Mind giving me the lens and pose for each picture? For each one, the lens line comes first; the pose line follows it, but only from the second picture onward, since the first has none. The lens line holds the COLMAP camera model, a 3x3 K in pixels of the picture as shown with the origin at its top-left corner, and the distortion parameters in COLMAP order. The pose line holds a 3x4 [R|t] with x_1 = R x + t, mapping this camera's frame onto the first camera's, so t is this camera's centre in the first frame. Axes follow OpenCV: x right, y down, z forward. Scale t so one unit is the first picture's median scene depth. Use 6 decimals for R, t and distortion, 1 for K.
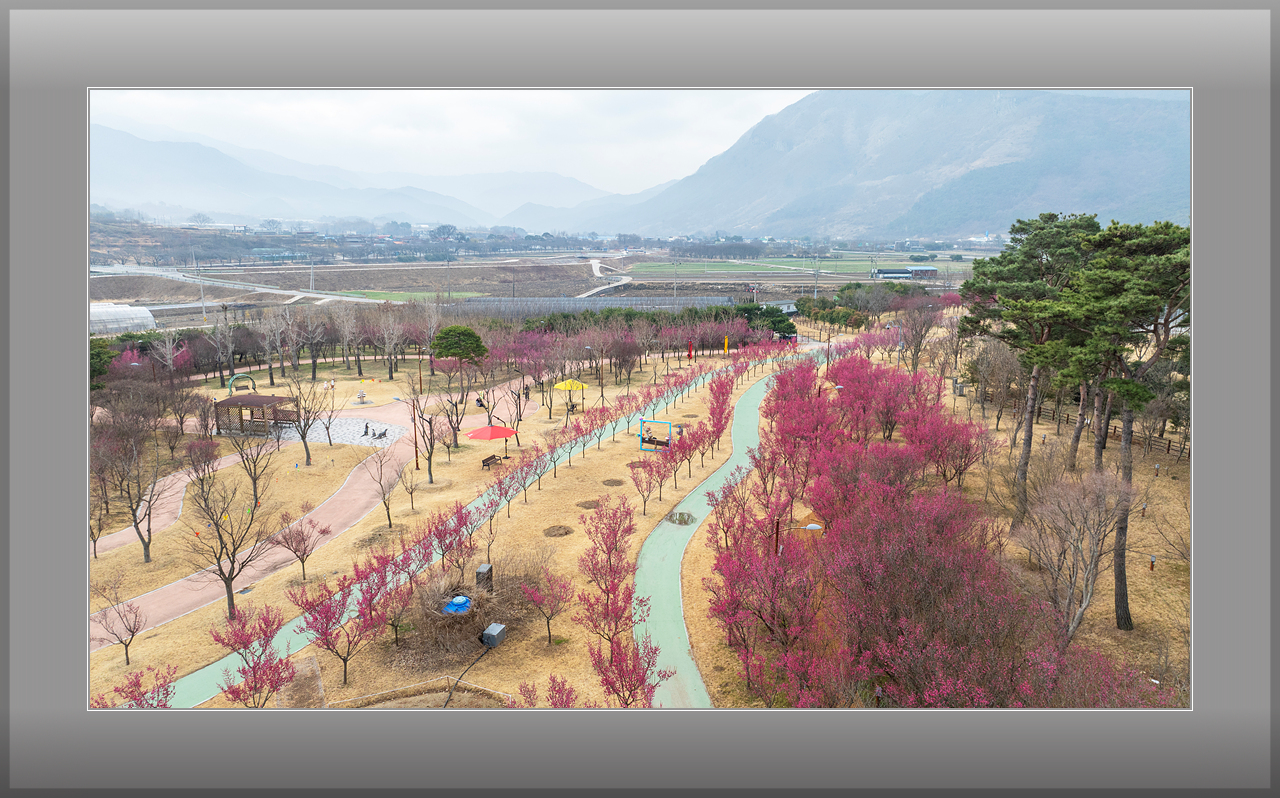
lens RADIAL K [[778.6, 0, 642.2], [0, 778.6, 397.2], [0, 0, 1]] dist [-0.041767, 0.052171]
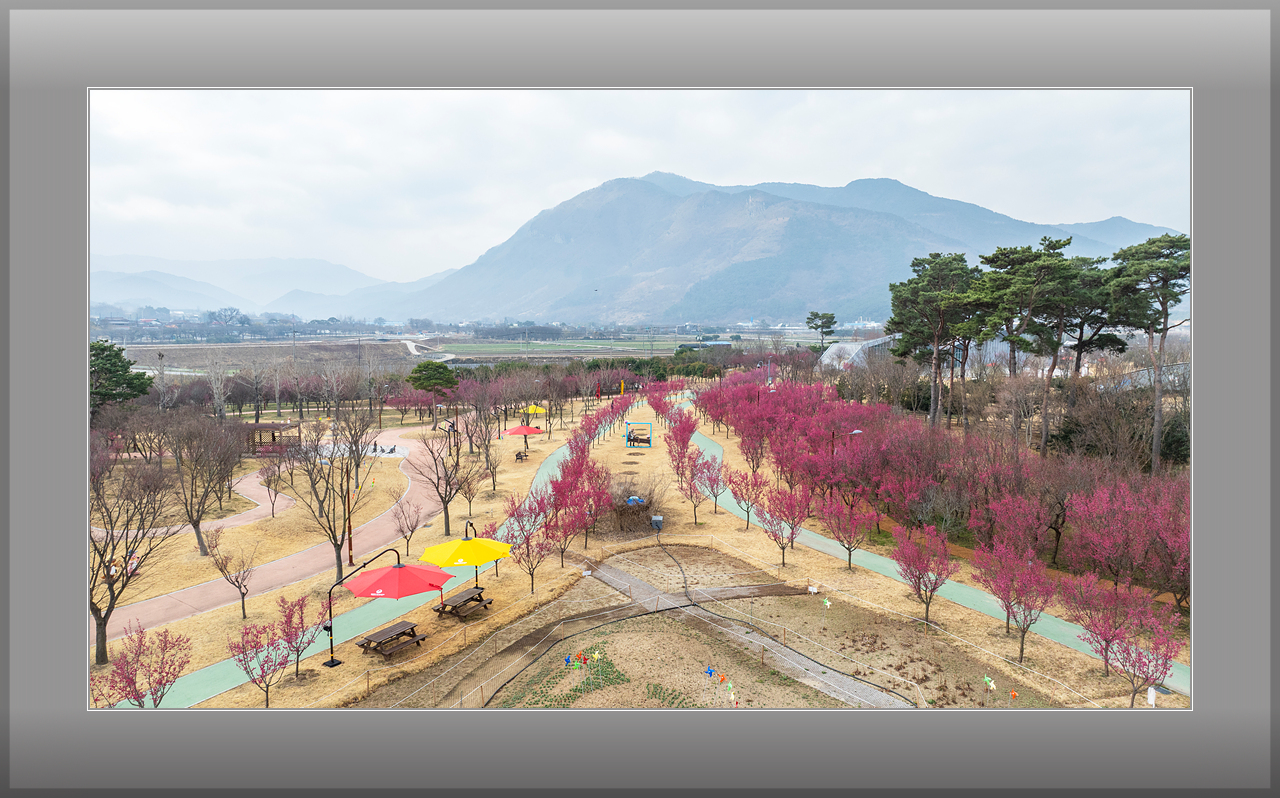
lens RADIAL K [[778.6, 0, 642.2], [0, 778.6, 397.2], [0, 0, 1]] dist [-0.041767, 0.052171]
pose [[0.960079, -0.026095, 0.278510, -0.258170], [0.057222, 0.992906, -0.104226, 0.095890], [-0.273814, 0.116002, 0.954761, -0.160012]]
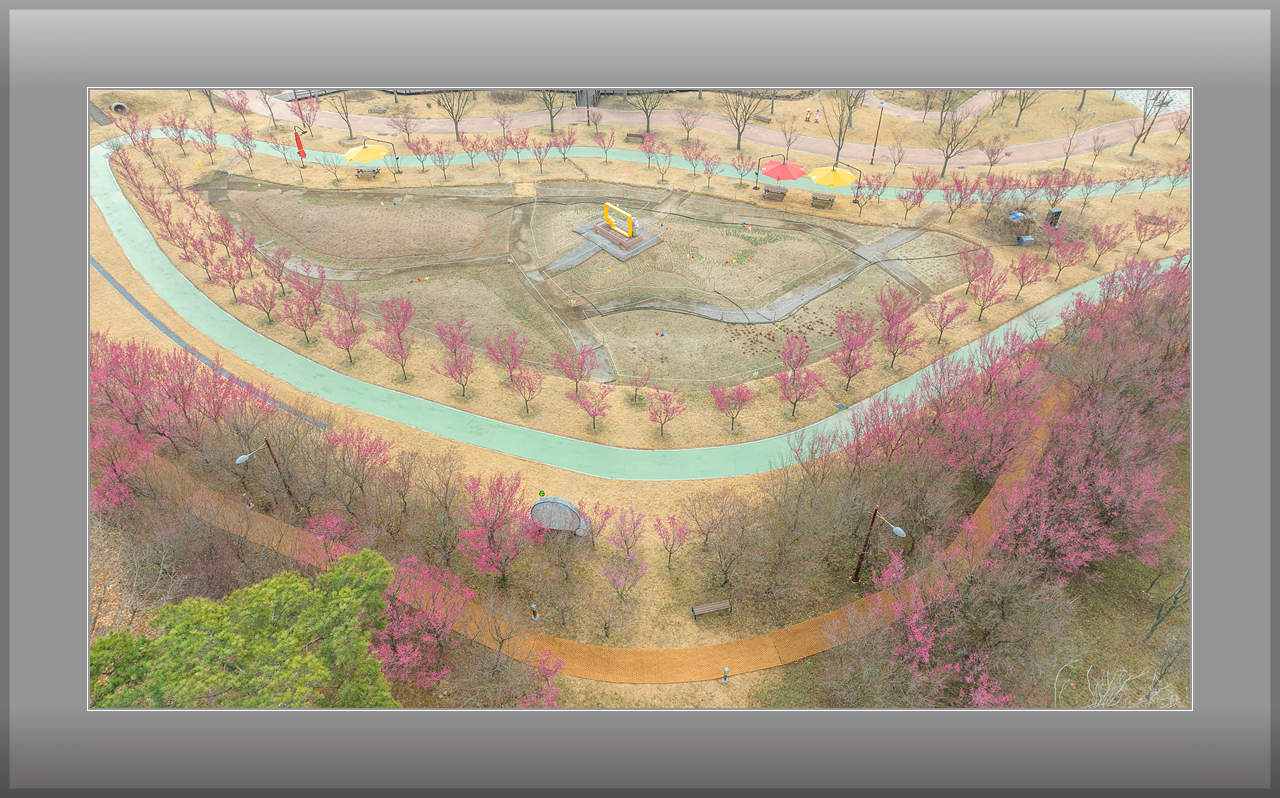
lens RADIAL K [[778.6, 0, 642.2], [0, 778.6, 397.2], [0, 0, 1]] dist [-0.041767, 0.052171]
pose [[0.403025, 0.606212, -0.685623, 0.399570], [-0.186839, 0.787882, 0.586799, -0.133839], [0.895914, -0.108394, 0.430800, -0.285188]]
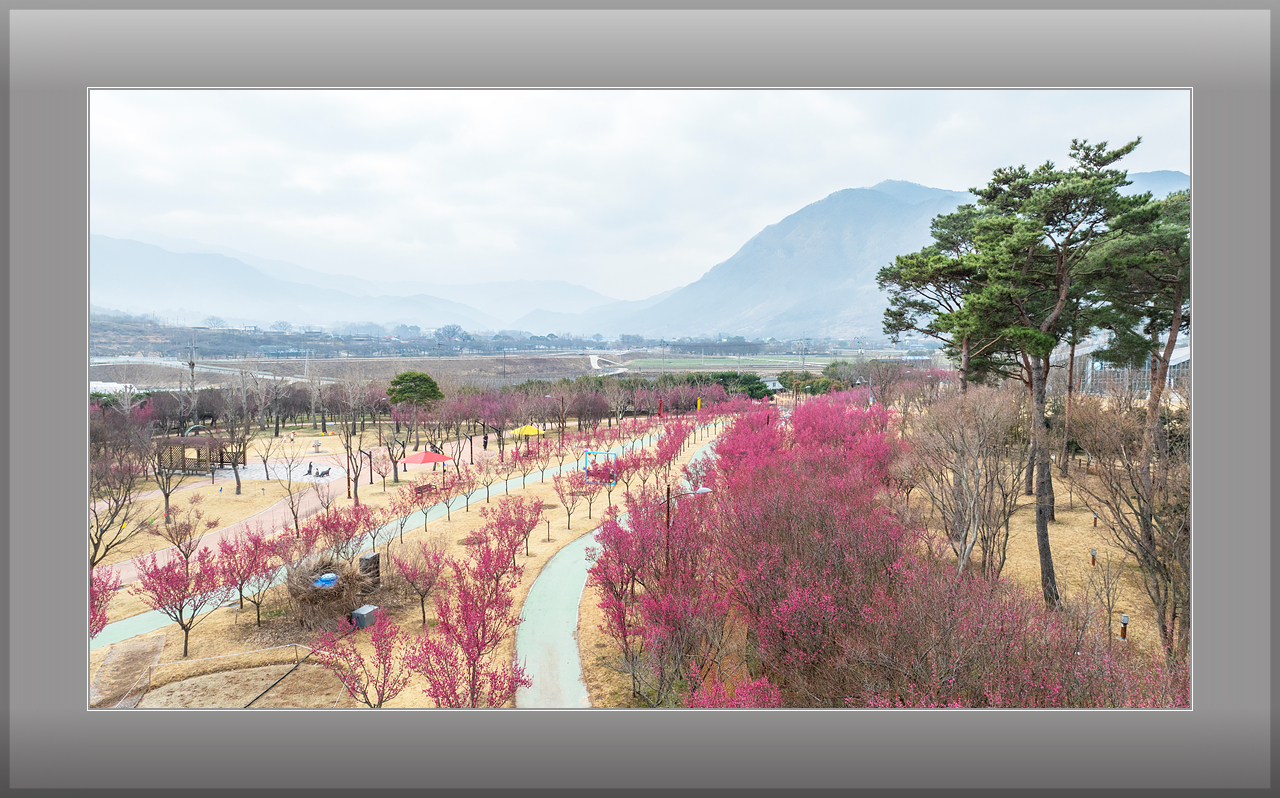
lens RADIAL K [[778.6, 0, 642.2], [0, 778.6, 397.2], [0, 0, 1]] dist [-0.041767, 0.052171]
pose [[0.999944, -0.003418, -0.010006, 0.063300], [0.002050, 0.991033, -0.133604, 0.073185], [0.010373, 0.133576, 0.990984, 0.023577]]
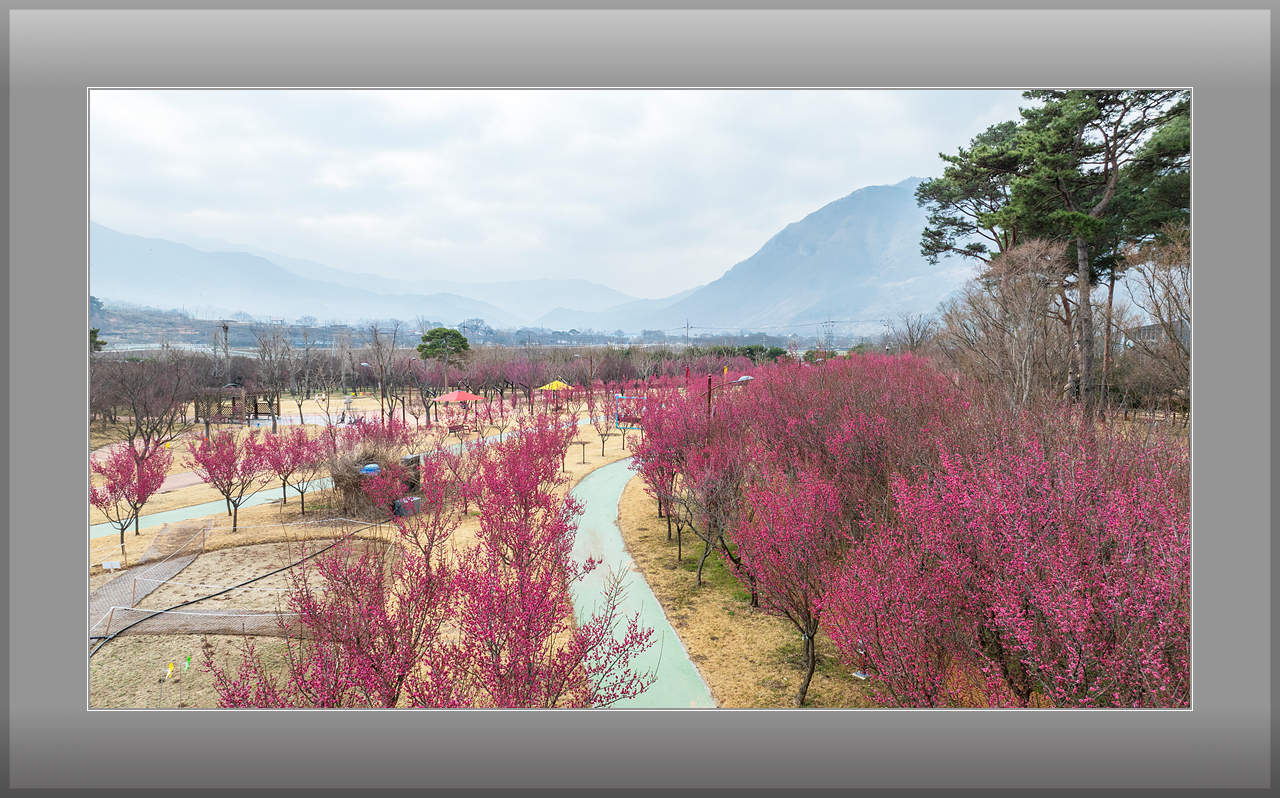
lens RADIAL K [[778.6, 0, 642.2], [0, 778.6, 397.2], [0, 0, 1]] dist [-0.041767, 0.052171]
pose [[0.999326, 0.000912, -0.036699, 0.052910], [-0.005789, 0.991098, -0.133011, 0.127106], [0.036251, 0.133134, 0.990435, 0.030323]]
